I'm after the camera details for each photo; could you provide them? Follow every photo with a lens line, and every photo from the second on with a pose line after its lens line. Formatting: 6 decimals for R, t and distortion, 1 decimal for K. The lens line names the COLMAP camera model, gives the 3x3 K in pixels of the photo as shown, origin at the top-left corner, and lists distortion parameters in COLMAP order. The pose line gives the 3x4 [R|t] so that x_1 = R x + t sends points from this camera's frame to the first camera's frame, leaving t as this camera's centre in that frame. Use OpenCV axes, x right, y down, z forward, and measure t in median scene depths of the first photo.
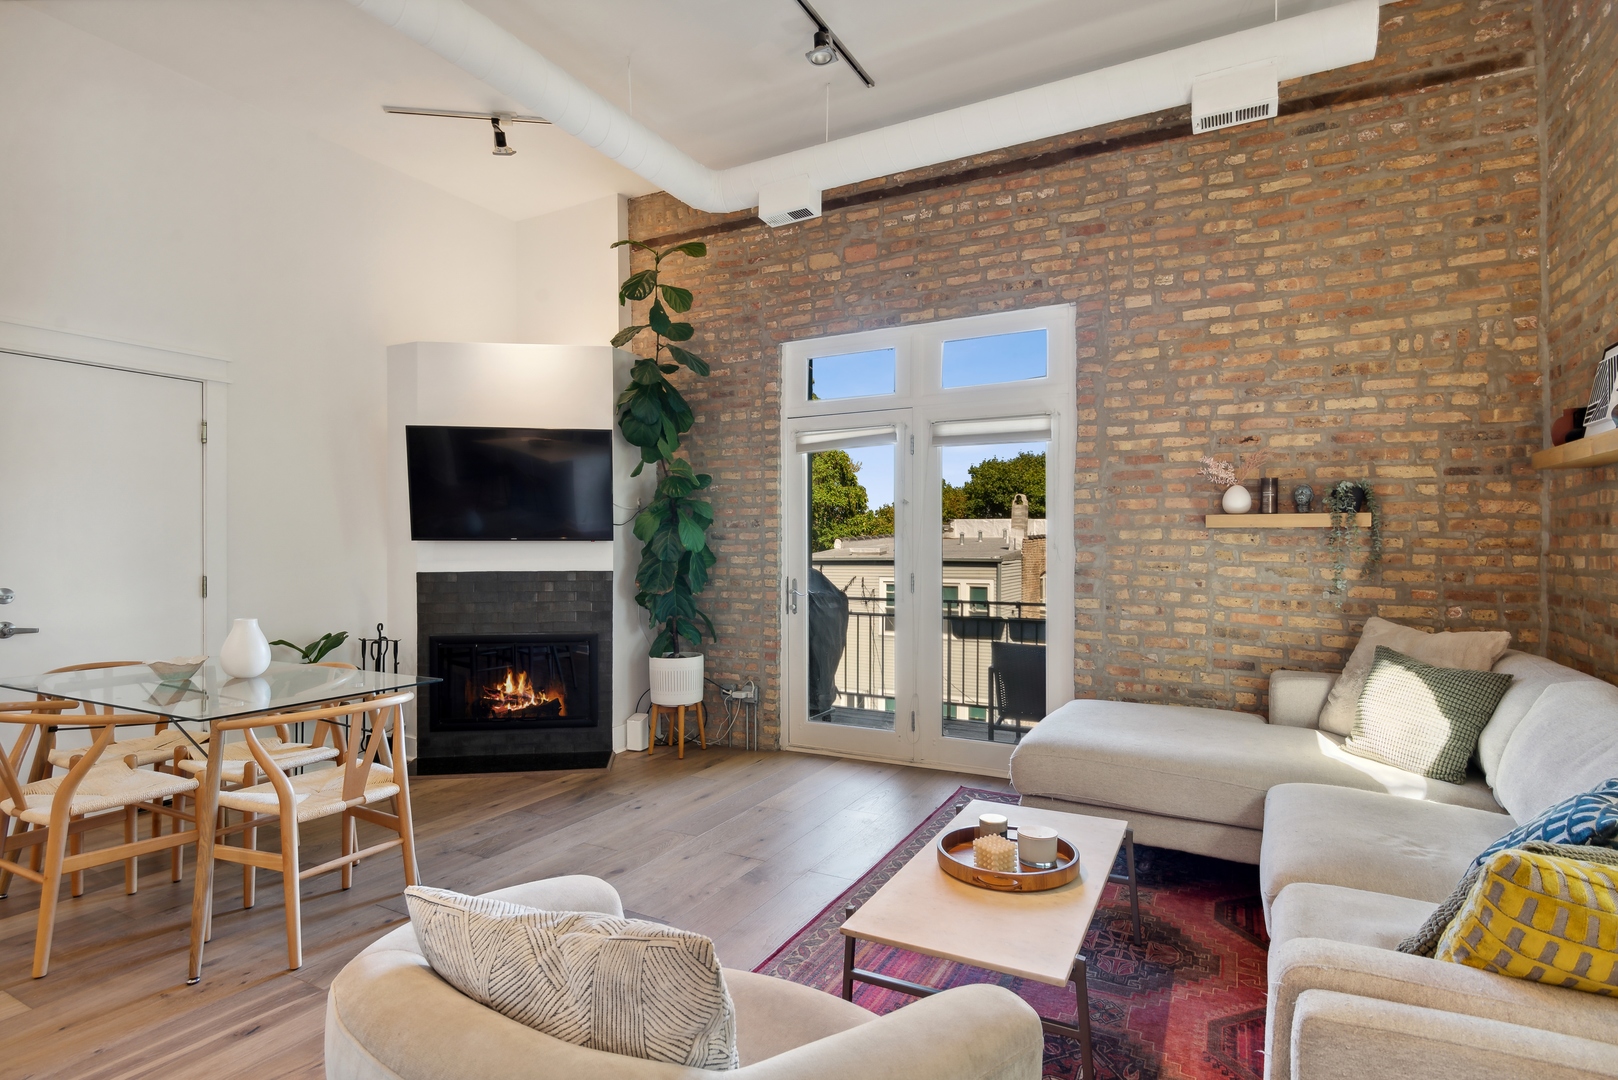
lens RADIAL K [[795.0, 0, 798.7], [0, 795.0, 544.9], [0, 0, 1]] dist [0.006347, -0.002878]
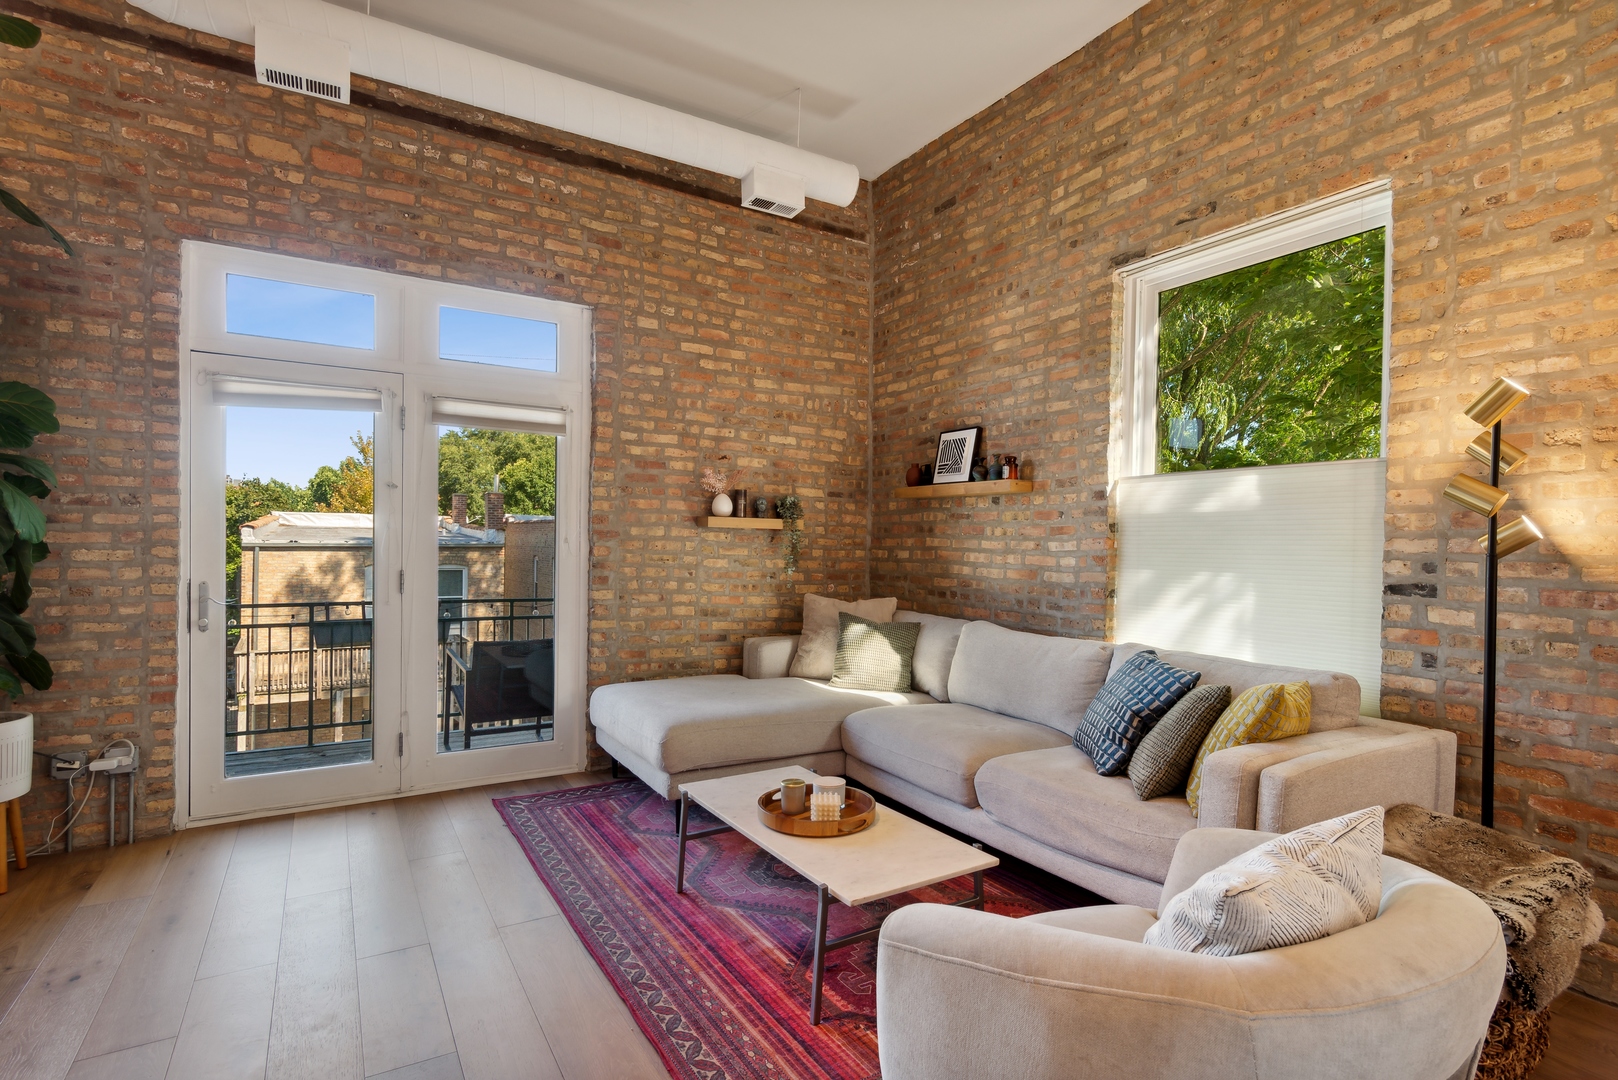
lens RADIAL K [[795.0, 0, 803.0], [0, 795.0, 553.3], [0, 0, 1]] dist [0.006347, -0.002878]
pose [[0.515298, -0.001470, 0.857010, -0.419722], [-0.013285, 0.999865, 0.009703, 0.004465], [-0.856908, -0.016386, 0.515209, 0.230606]]
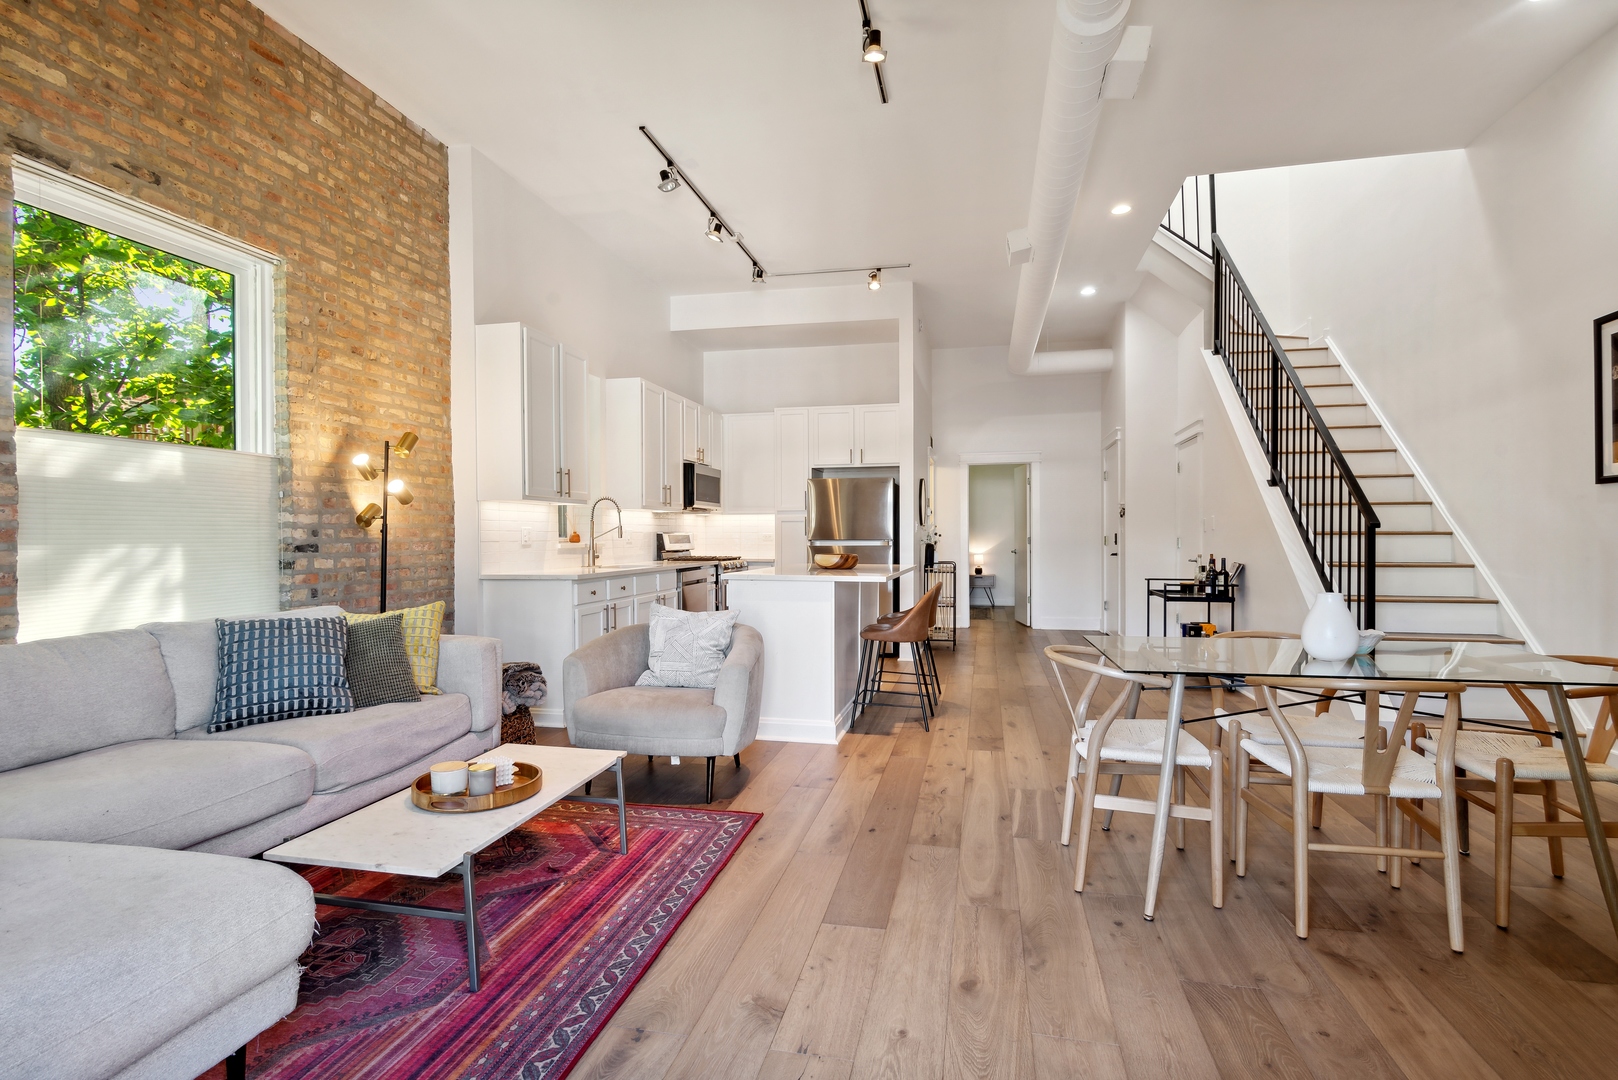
lens RADIAL K [[795.0, 0, 806.1], [0, 795.0, 542.5], [0, 0, 1]] dist [0.006347, -0.002878]
pose [[-0.964351, 0.007449, -0.264520, 0.068203], [0.004728, 0.999929, 0.010923, 0.019637], [0.264582, 0.009283, -0.964318, 1.259865]]
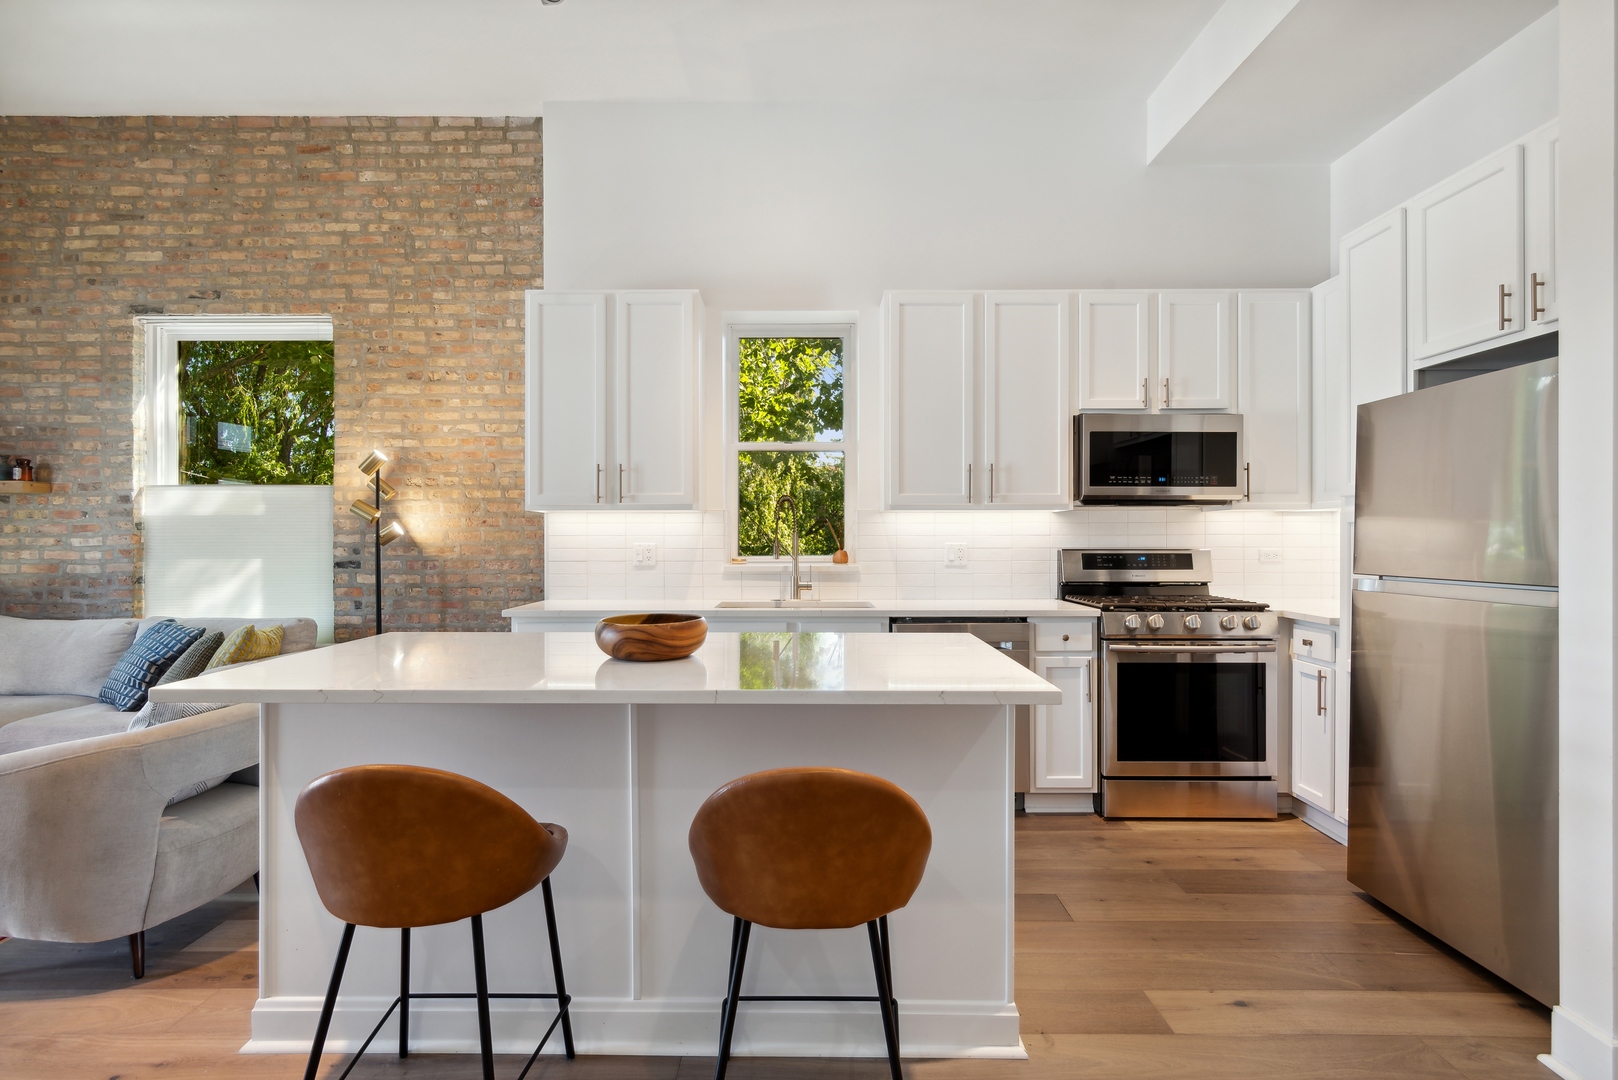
lens RADIAL K [[795.0, 0, 806.3], [0, 795.0, 536.0], [0, 0, 1]] dist [0.006347, -0.002878]
pose [[-0.473495, 0.001059, 0.880796, -0.886063], [0.004703, 0.999988, 0.001326, -0.004074], [-0.880784, 0.004770, -0.473494, 0.100482]]
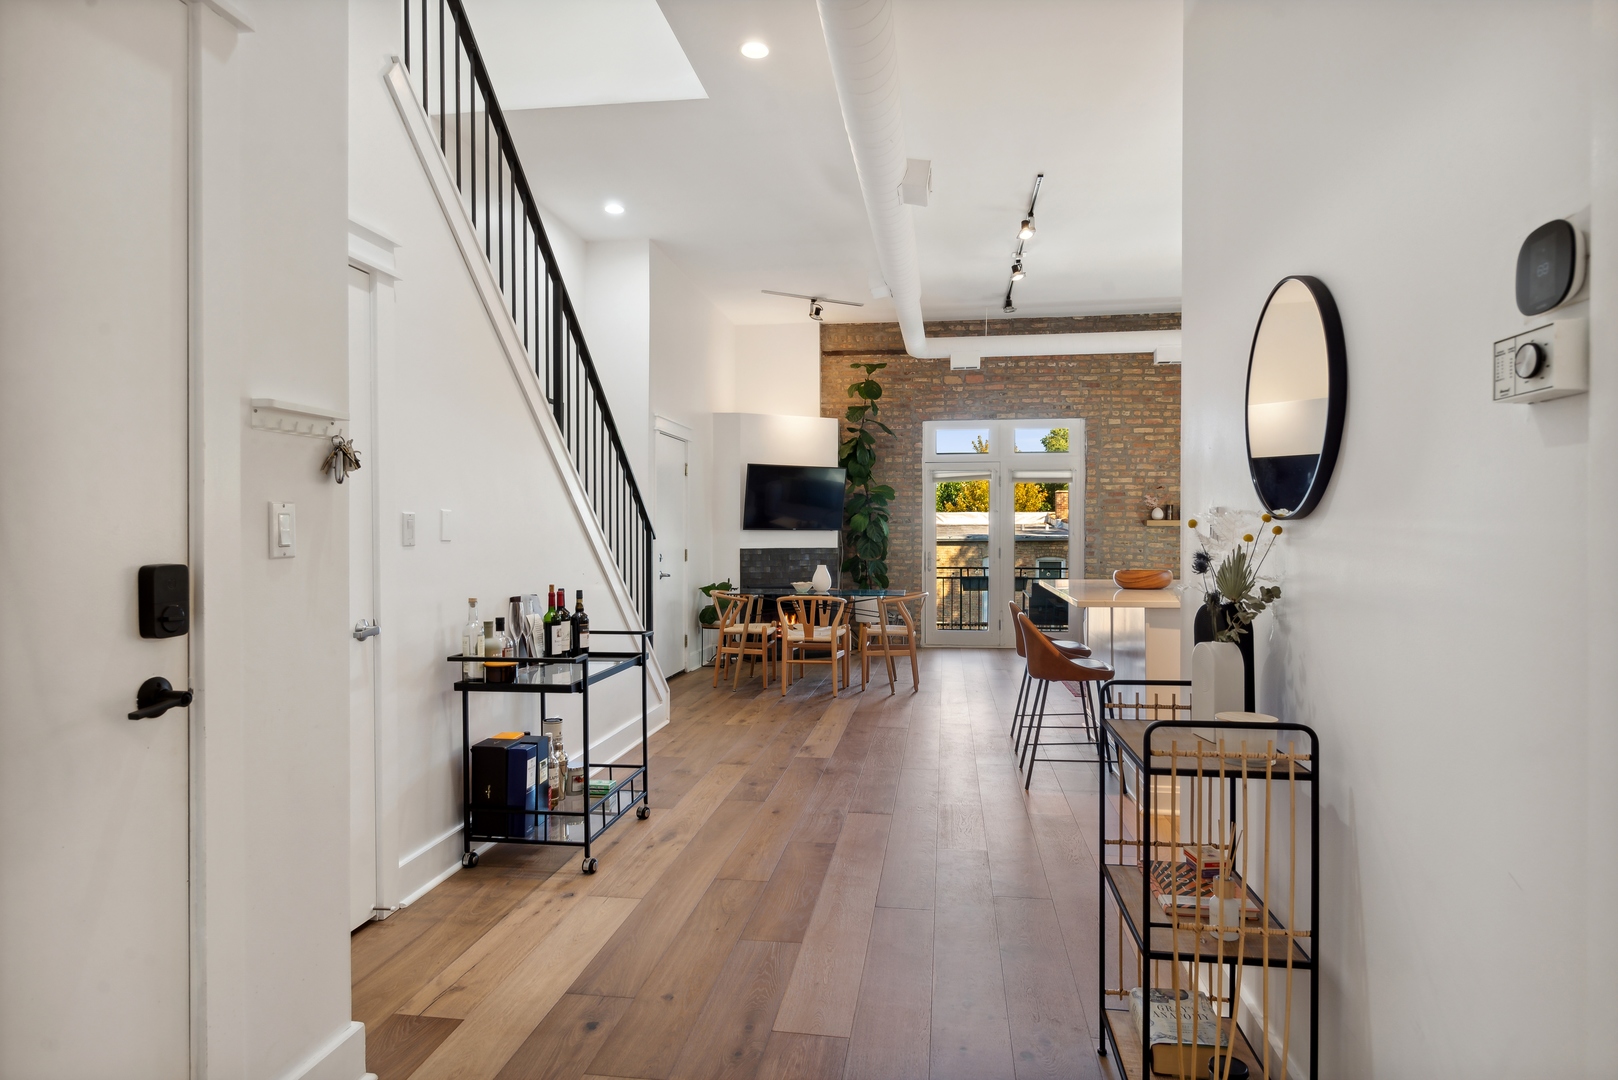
lens RADIAL K [[947.1, 0, 800.3], [0, 947.1, 540.4], [0, 0, 1]] dist [0.003666, 0.000084]
pose [[0.942882, -0.000410, 0.333128, -1.245771], [-0.001421, 0.999985, 0.005251, 0.006925], [-0.333125, -0.005425, 0.942867, -1.157392]]
